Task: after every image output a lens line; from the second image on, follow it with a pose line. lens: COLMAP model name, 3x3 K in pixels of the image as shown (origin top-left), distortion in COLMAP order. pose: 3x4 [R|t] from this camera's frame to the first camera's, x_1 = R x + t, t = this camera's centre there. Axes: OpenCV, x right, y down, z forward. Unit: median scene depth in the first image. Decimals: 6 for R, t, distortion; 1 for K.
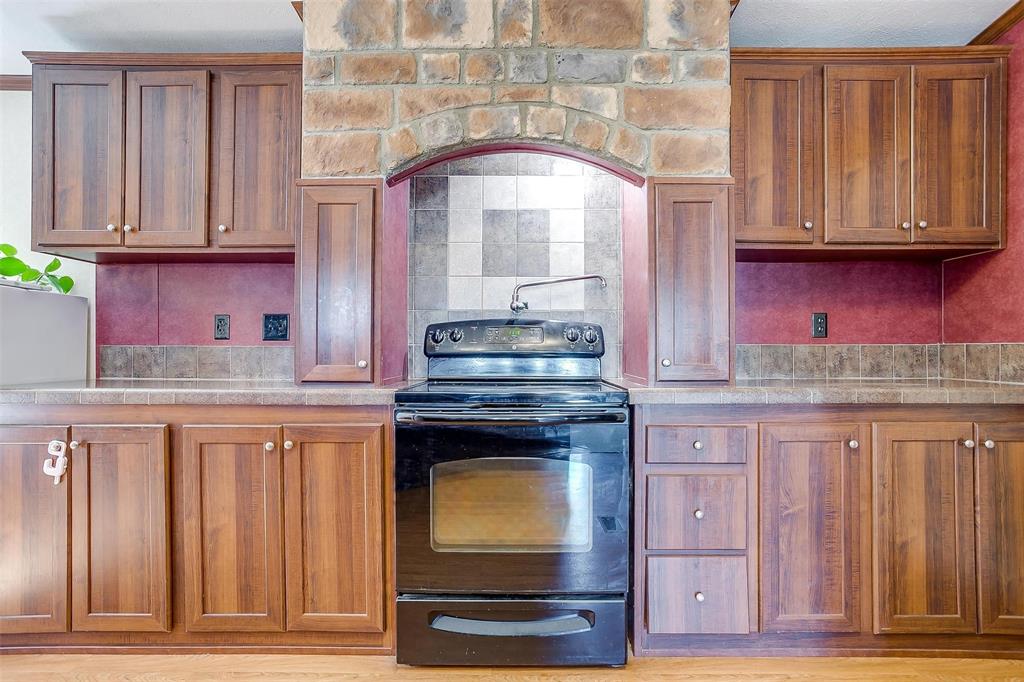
lens RADIAL K [[507.0, 0, 518.9], [0, 507.0, 344.8], [0, 0, 1]] dist [-0.035842, 0.015003]
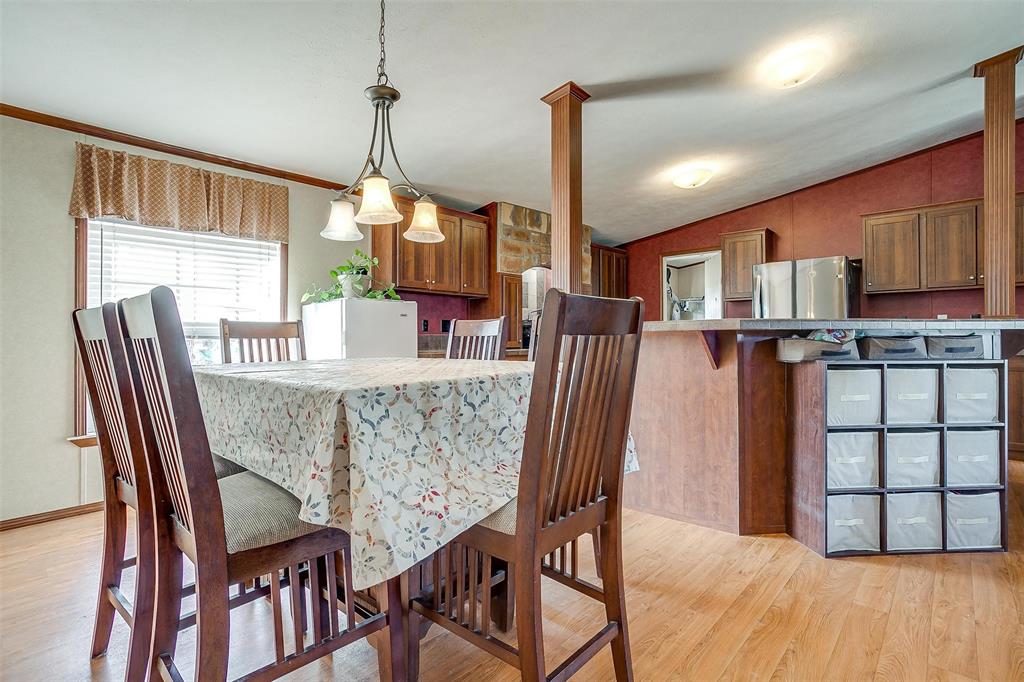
lens RADIAL K [[507.0, 0, 508.7], [0, 507.0, 335.6], [0, 0, 1]] dist [-0.035842, 0.015003]
pose [[0.671993, 0.001090, 0.740557, -2.425704], [-0.004336, 0.999988, 0.002462, 0.002076], [-0.740545, -0.004865, 0.671989, -0.852483]]
